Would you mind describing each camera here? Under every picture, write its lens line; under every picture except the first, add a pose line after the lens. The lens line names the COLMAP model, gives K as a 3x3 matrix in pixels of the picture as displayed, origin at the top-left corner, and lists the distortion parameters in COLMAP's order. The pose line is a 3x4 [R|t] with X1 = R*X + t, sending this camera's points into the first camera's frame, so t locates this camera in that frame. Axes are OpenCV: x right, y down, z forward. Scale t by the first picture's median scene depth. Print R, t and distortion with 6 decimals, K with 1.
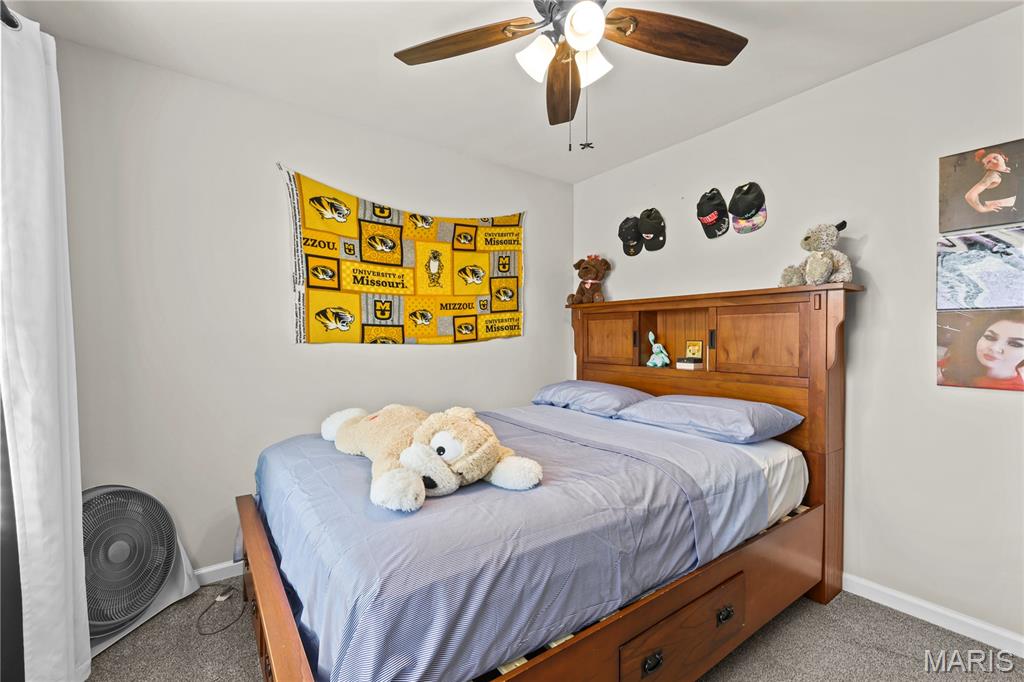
lens RADIAL K [[446.6, 0, 509.2], [0, 446.6, 336.5], [0, 0, 1]] dist [0.003464, 0.000430]
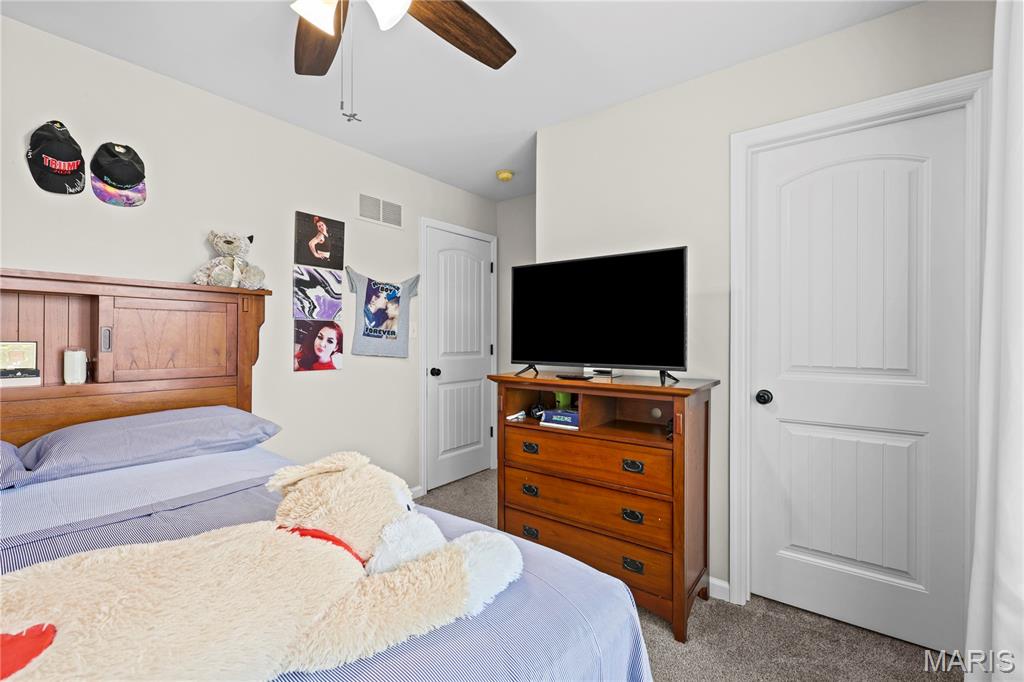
lens RADIAL K [[446.6, 0, 513.3], [0, 446.6, 336.9], [0, 0, 1]] dist [0.003464, 0.000430]
pose [[-0.290660, 0.002381, 0.956824, -0.622333], [-0.004377, 0.999983, -0.003819, 0.003168], [-0.956816, -0.005298, -0.290644, 0.793077]]
